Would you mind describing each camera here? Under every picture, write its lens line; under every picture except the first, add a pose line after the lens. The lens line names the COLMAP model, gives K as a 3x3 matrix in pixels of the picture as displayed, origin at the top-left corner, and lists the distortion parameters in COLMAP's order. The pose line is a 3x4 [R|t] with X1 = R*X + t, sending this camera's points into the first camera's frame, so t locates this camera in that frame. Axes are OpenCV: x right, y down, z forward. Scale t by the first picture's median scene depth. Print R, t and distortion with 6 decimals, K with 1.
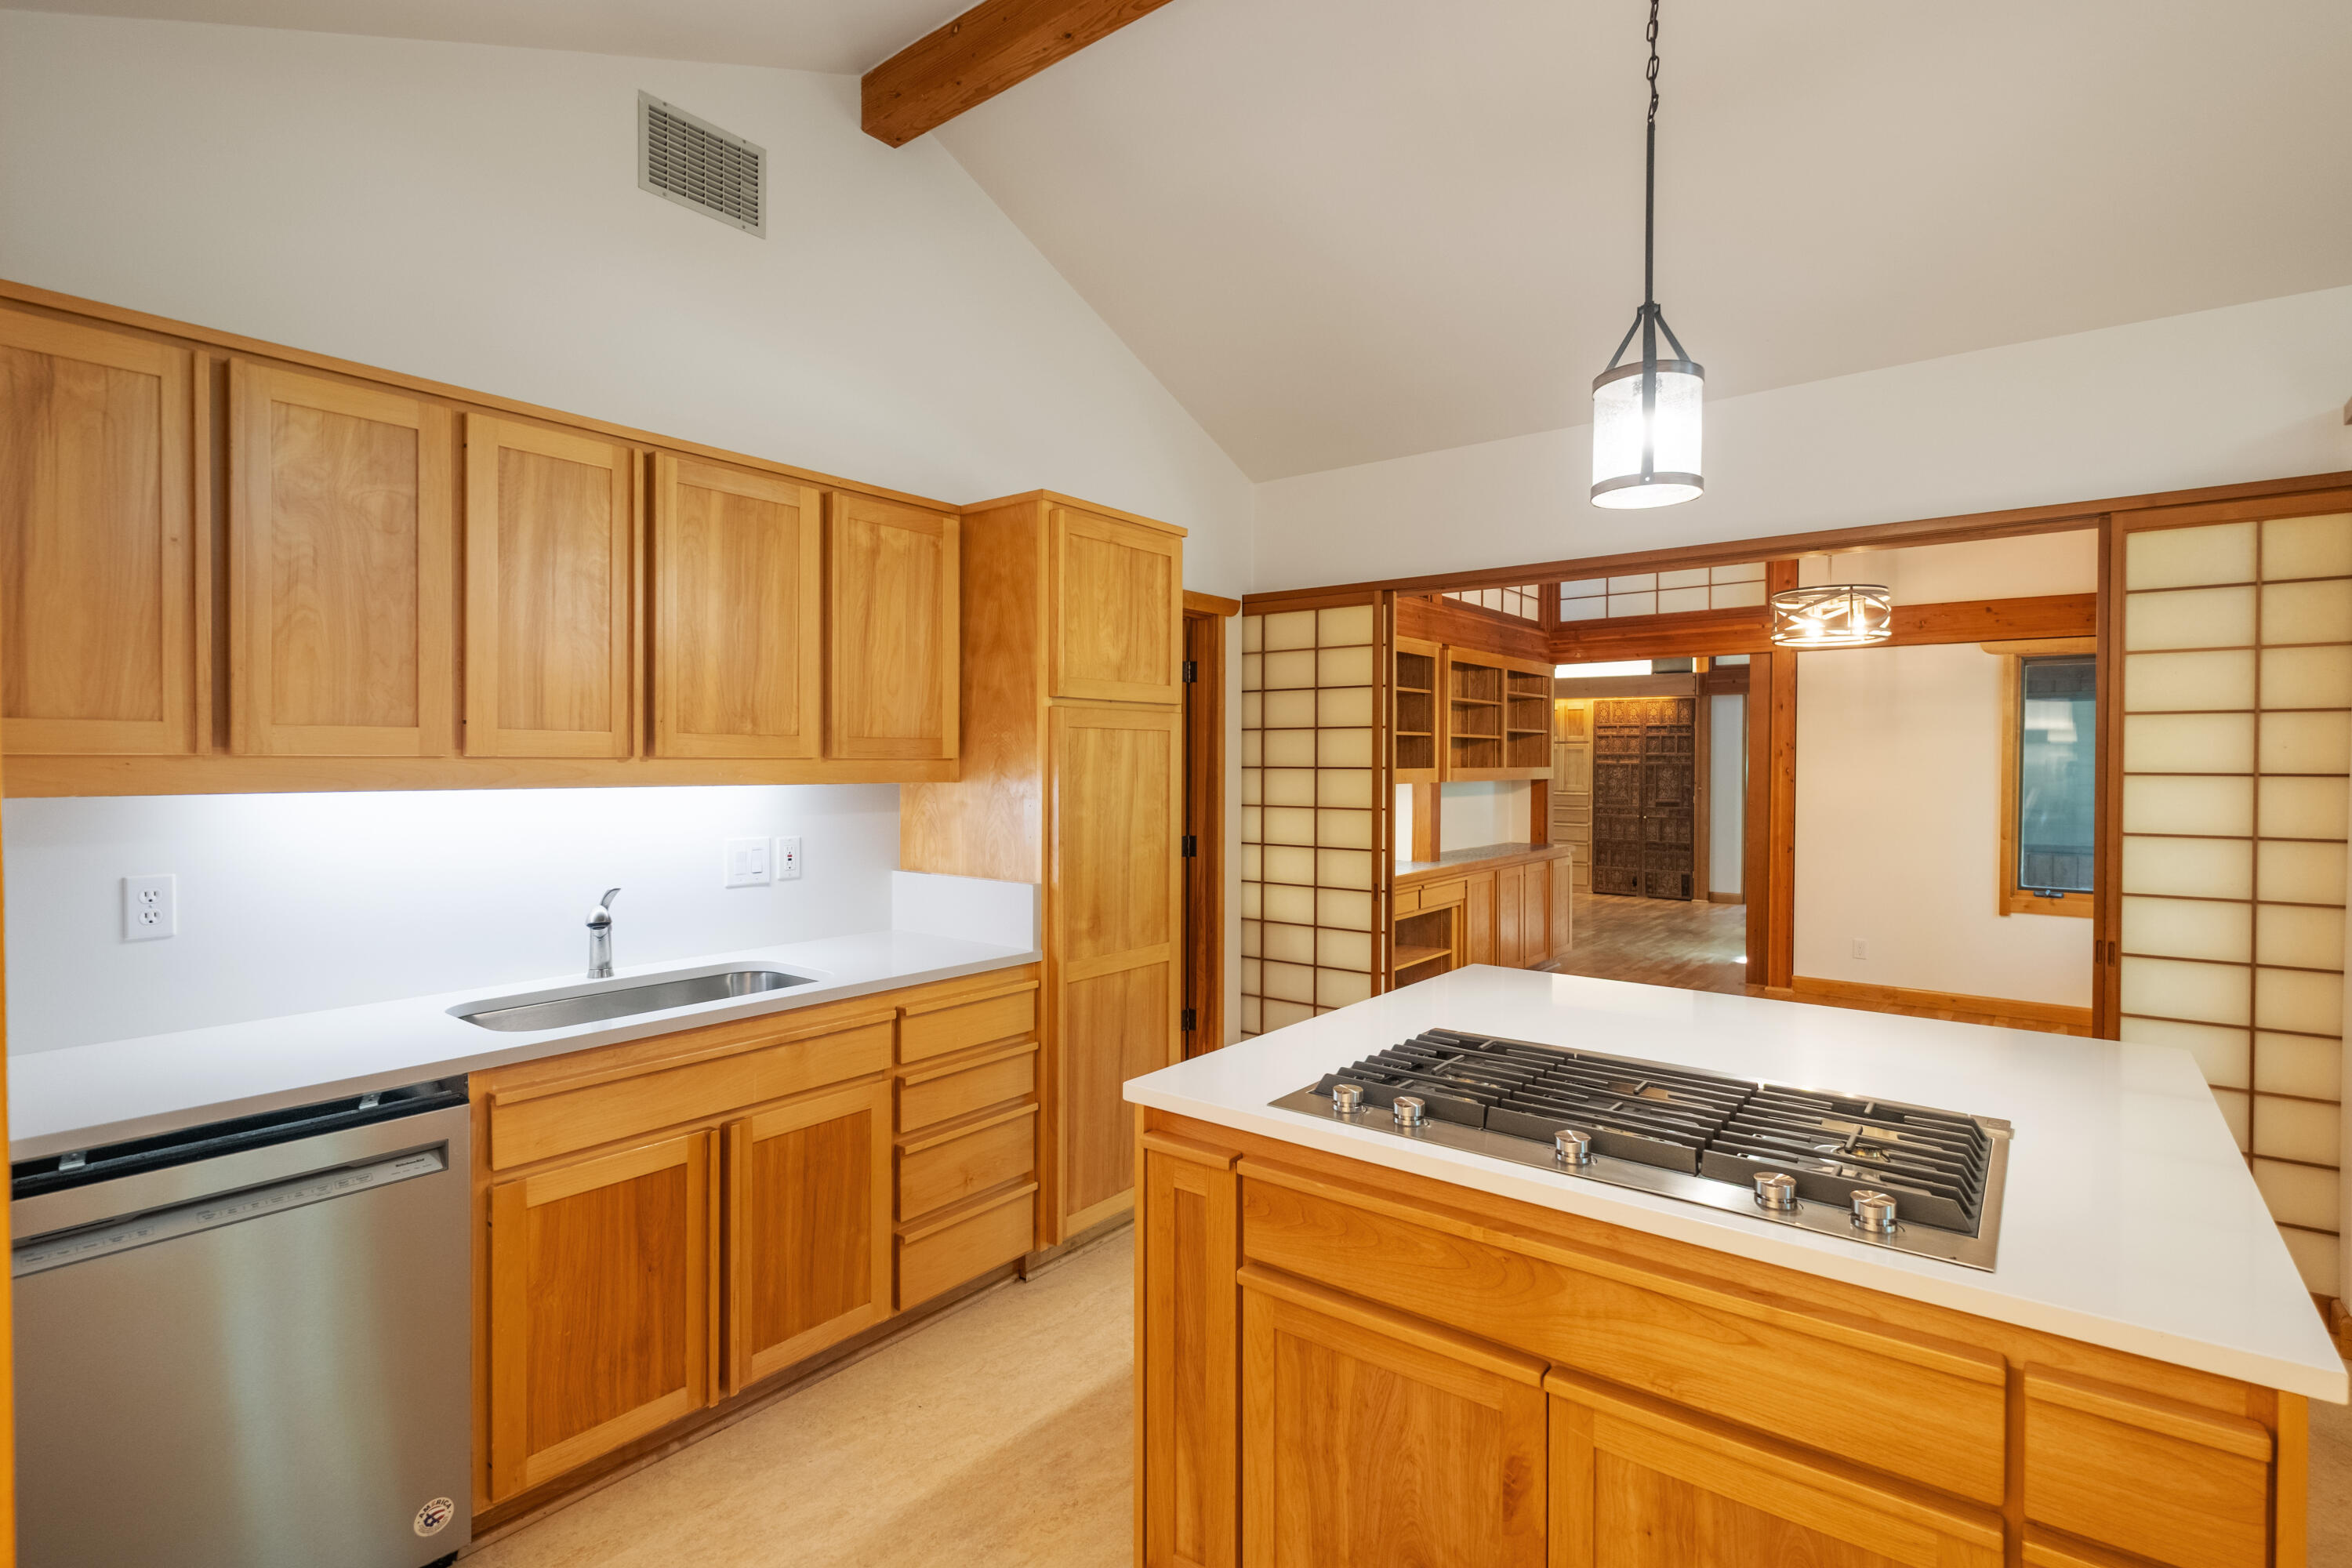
lens RADIAL K [[1104.5, 0, 1181.7], [0, 1104.5, 775.5], [0, 0, 1]] dist [0.002650, -0.004217]
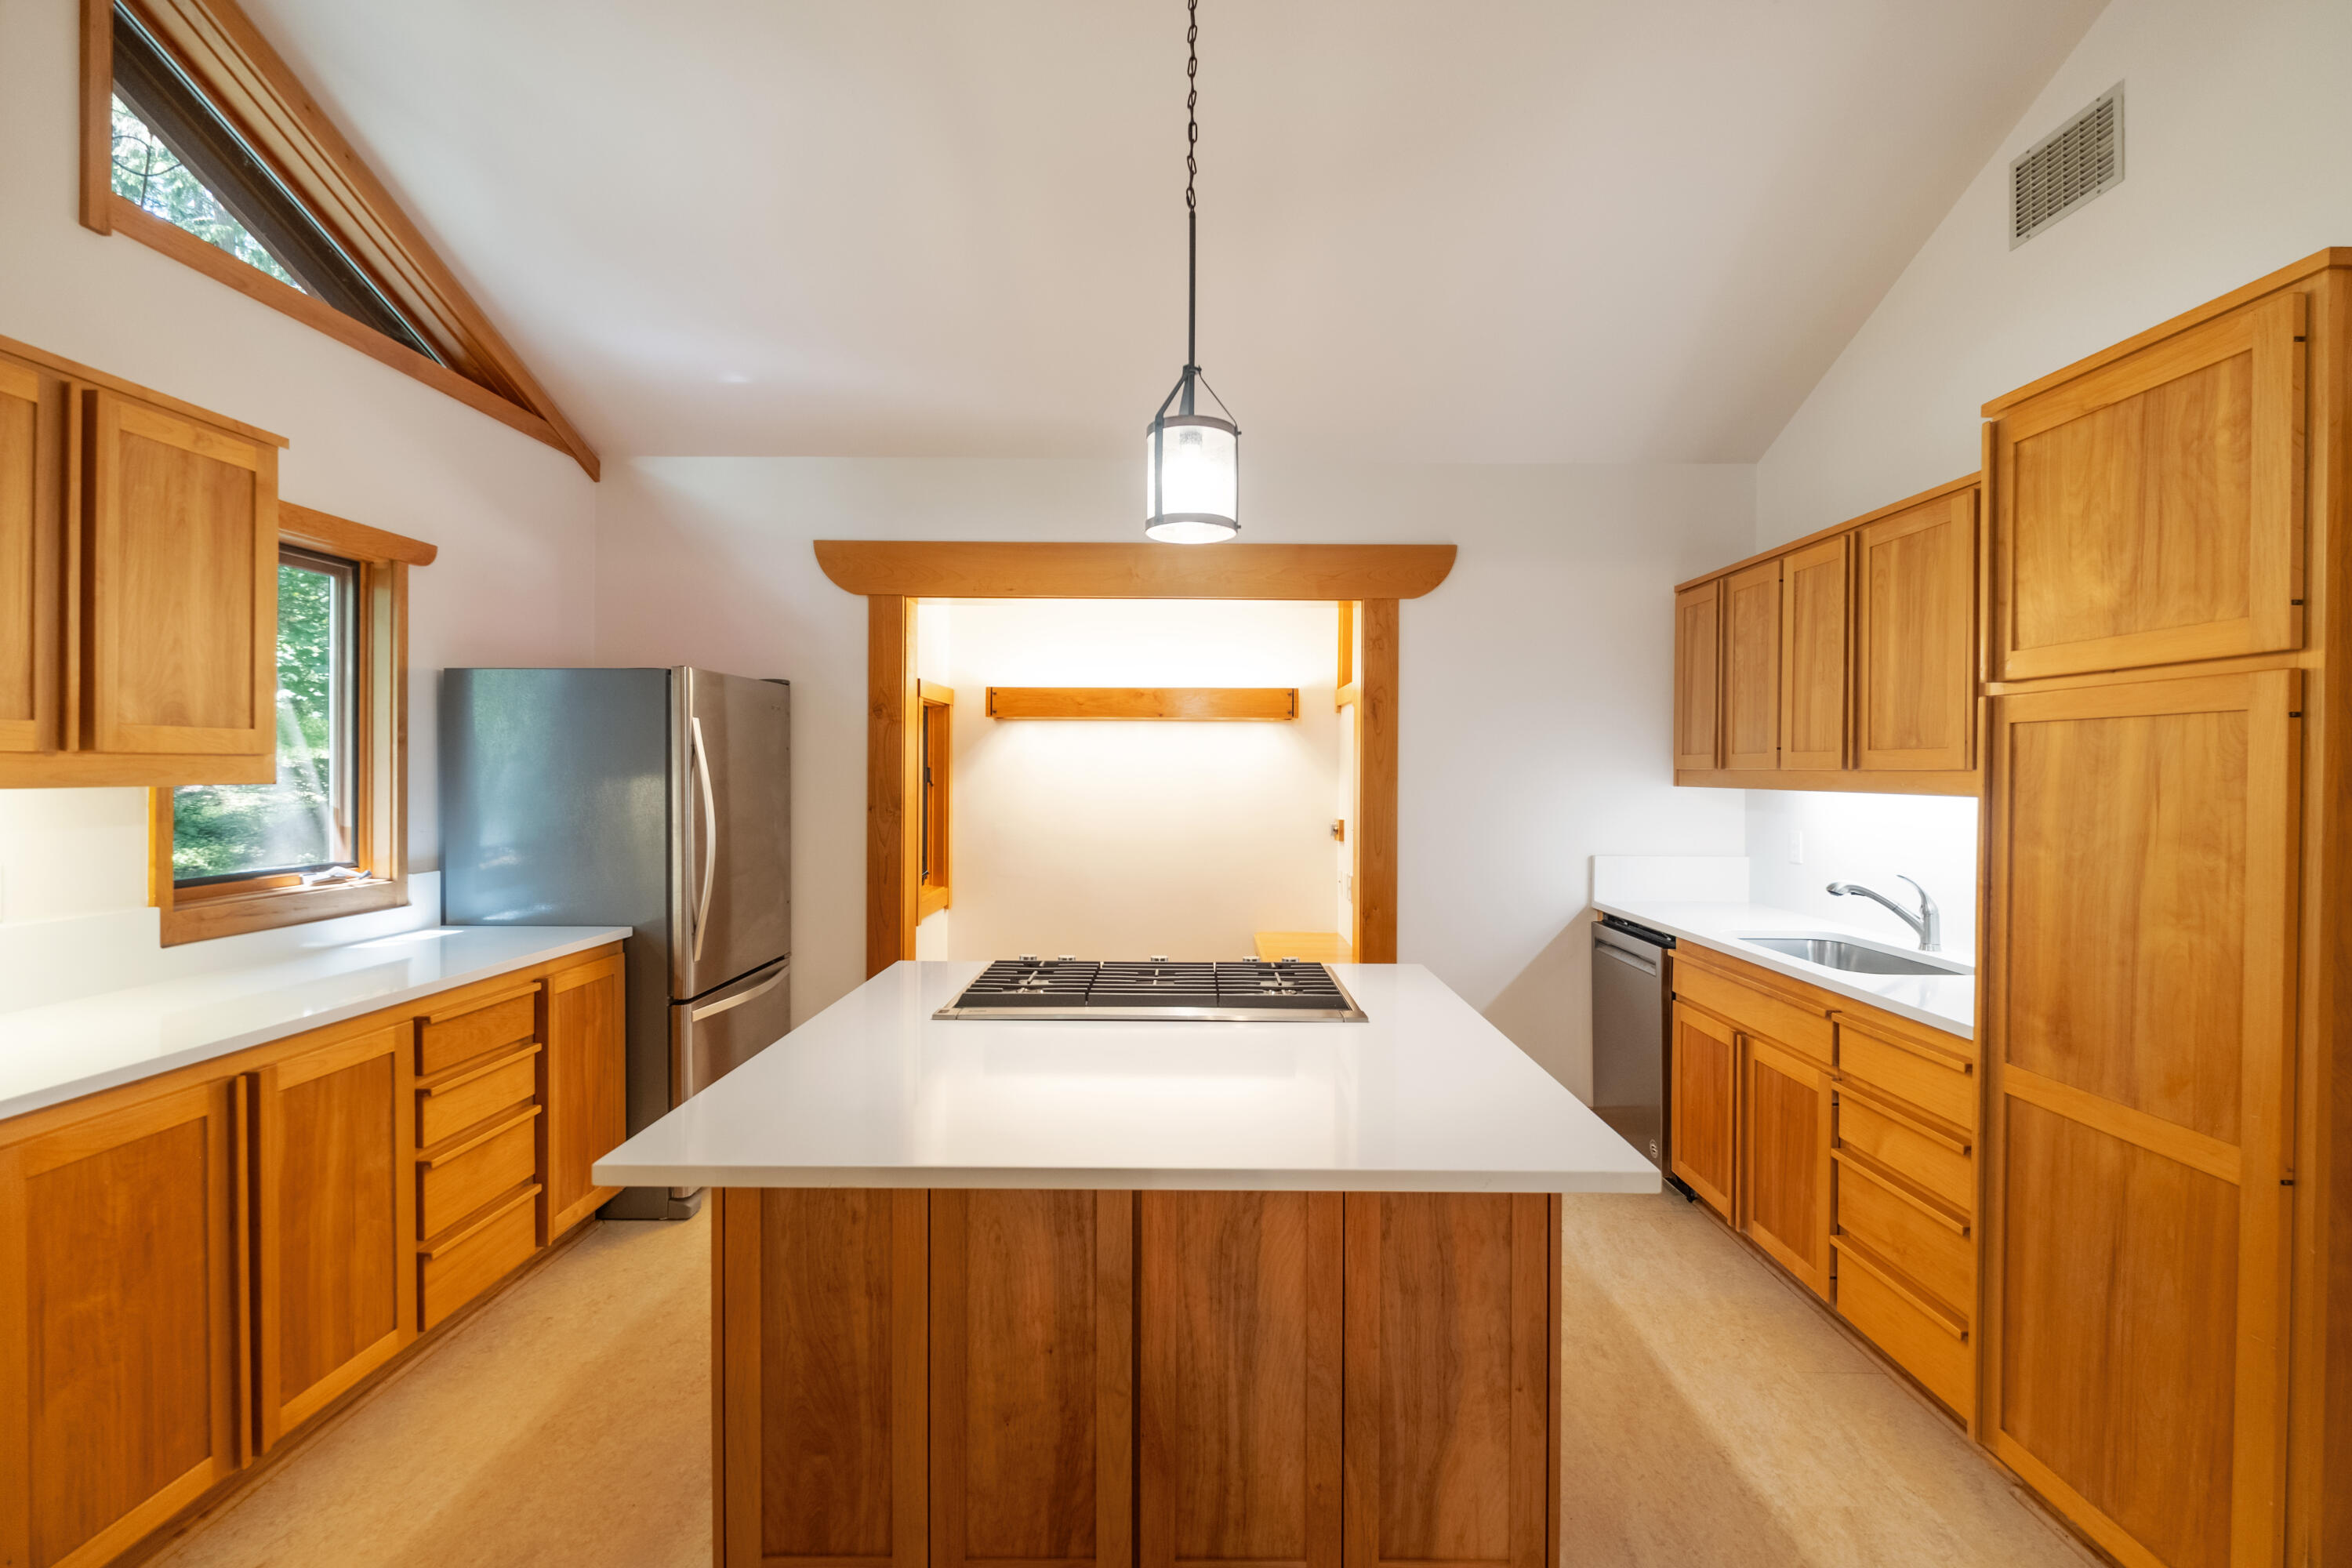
lens RADIAL K [[1023.8, 0, 1181.7], [0, 1023.8, 766.0], [0, 0, 1]] dist [0.000508, -0.004893]
pose [[-0.793822, -0.010776, -0.608055, 0.655993], [-0.018092, 0.999819, 0.005901, -0.010686], [0.607881, 0.015685, -0.793873, 1.116814]]
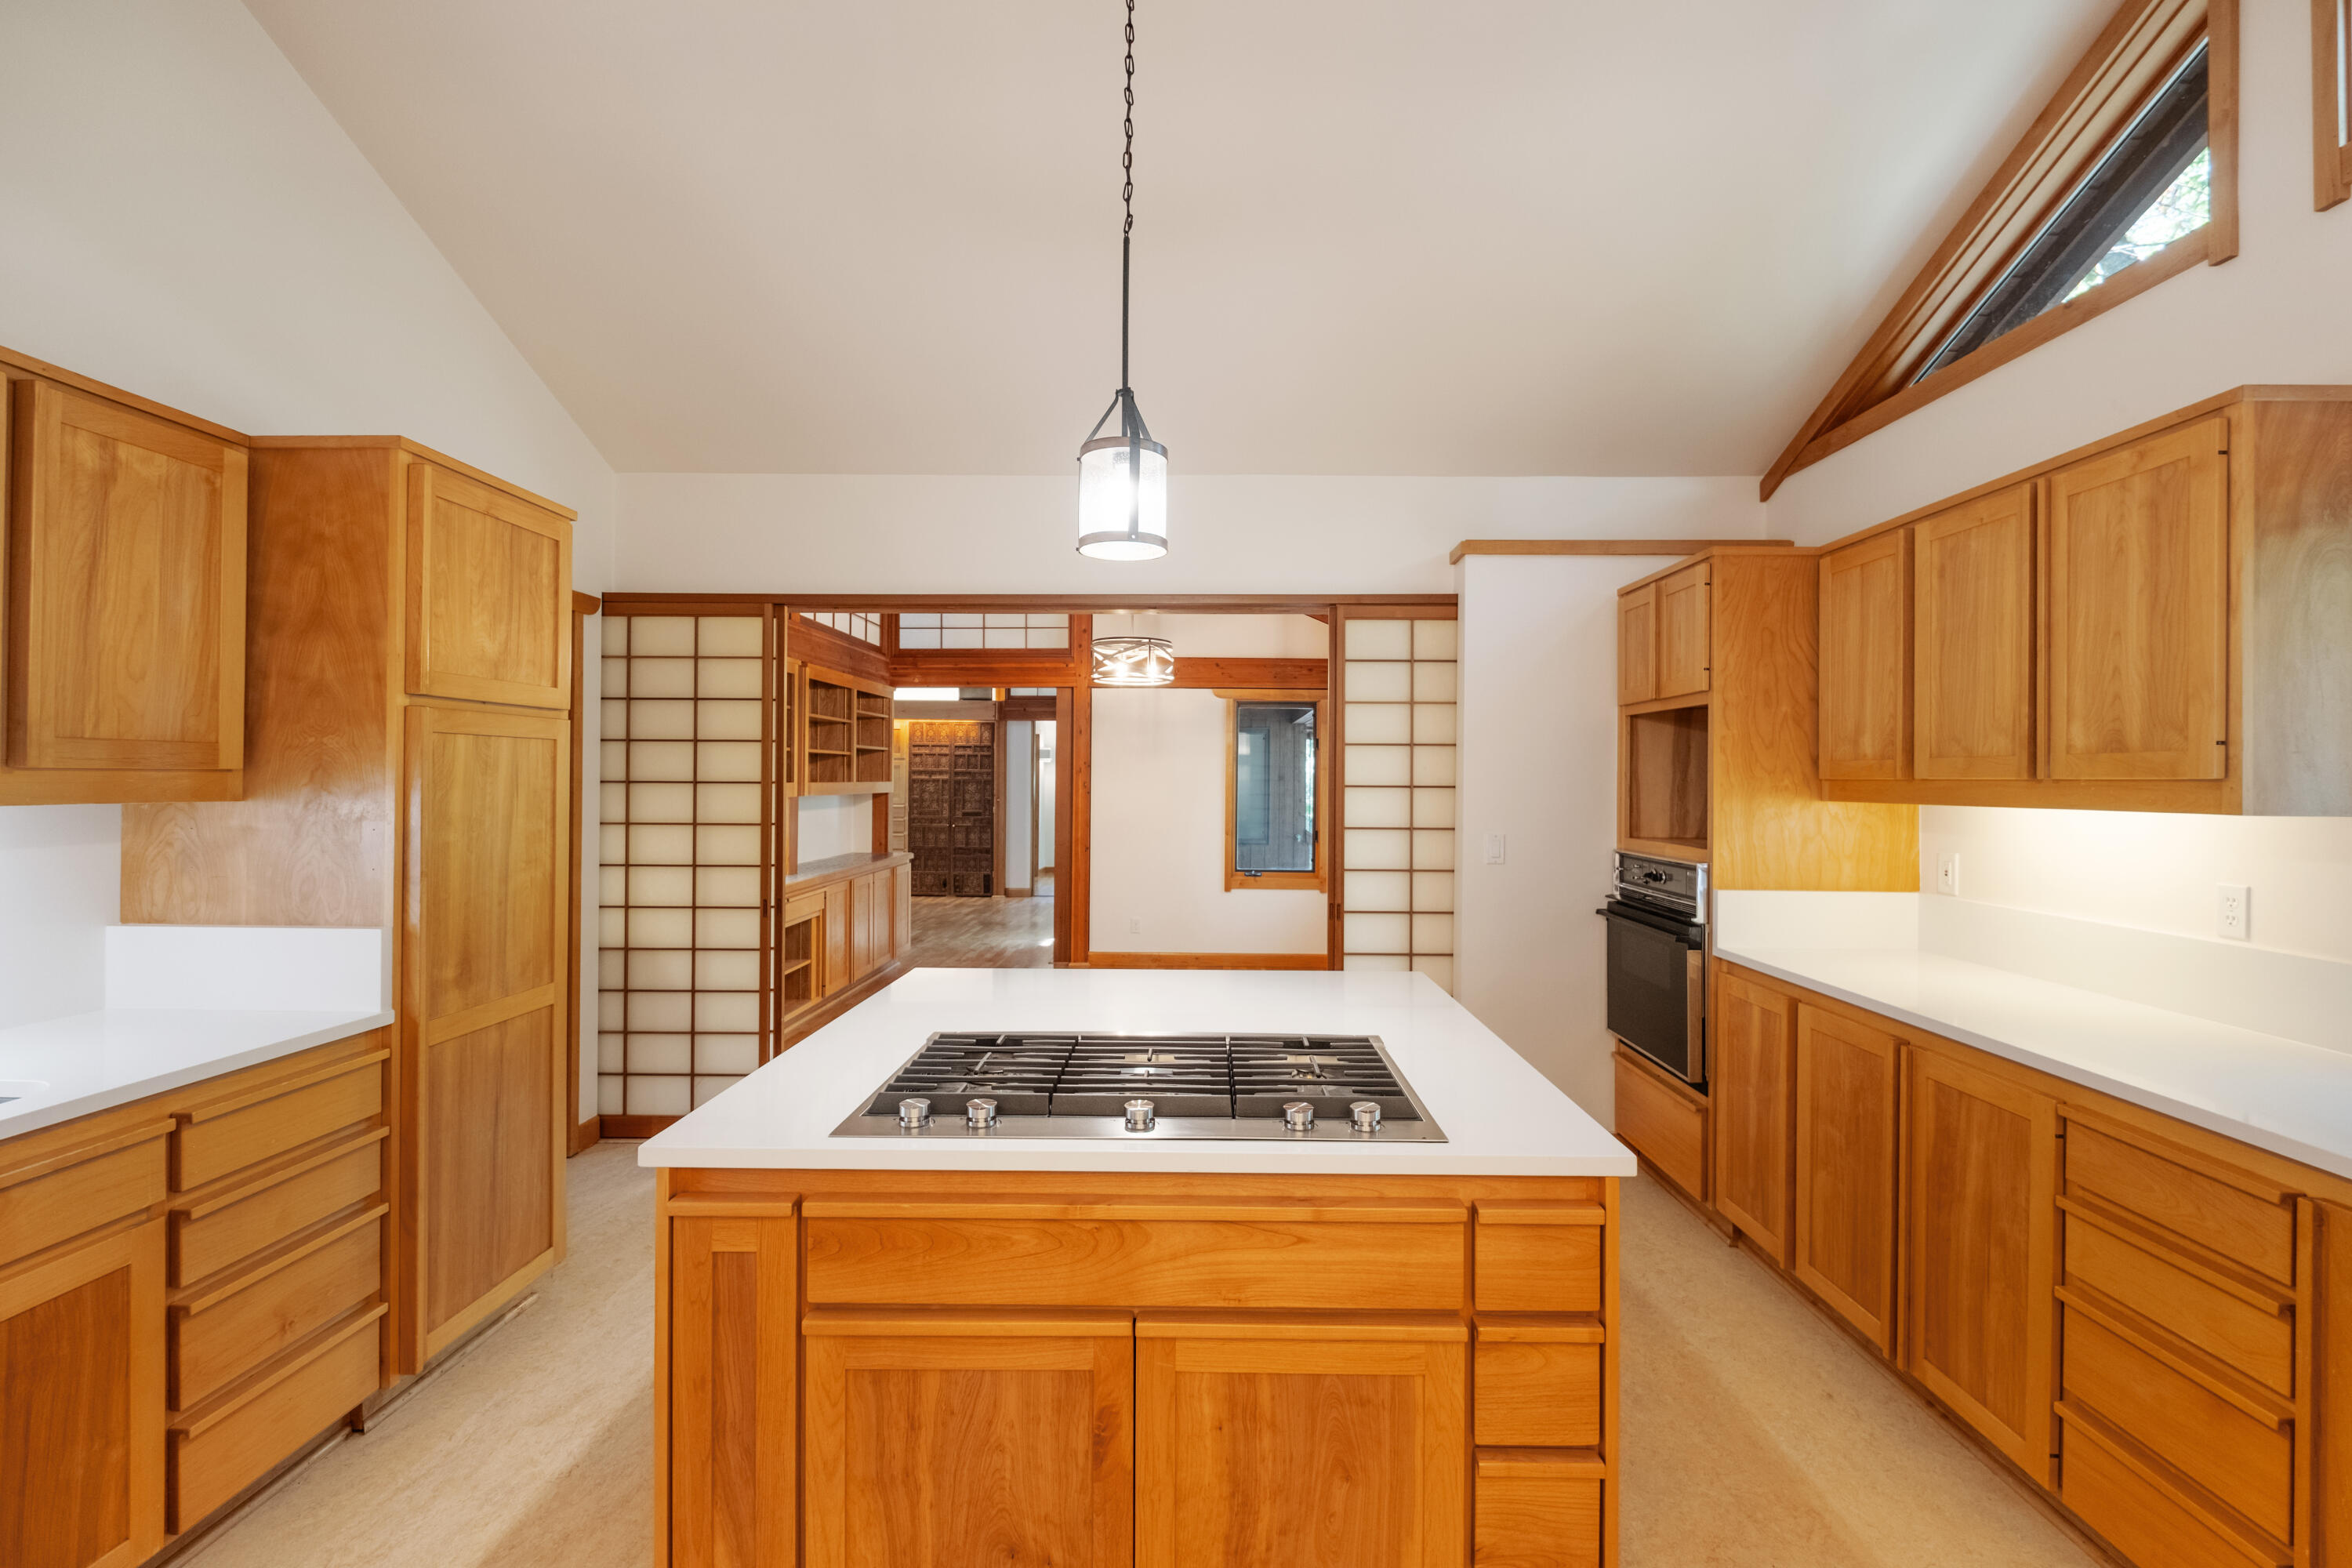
lens RADIAL K [[1023.8, 0, 1201.4], [0, 1023.8, 775.0], [0, 0, 1]] dist [0.000508, -0.004893]
pose [[0.795313, 0.004585, 0.606182, -0.100475], [0.004054, 0.999909, -0.012882, -0.000112], [-0.606186, 0.012702, 0.795222, 0.050198]]
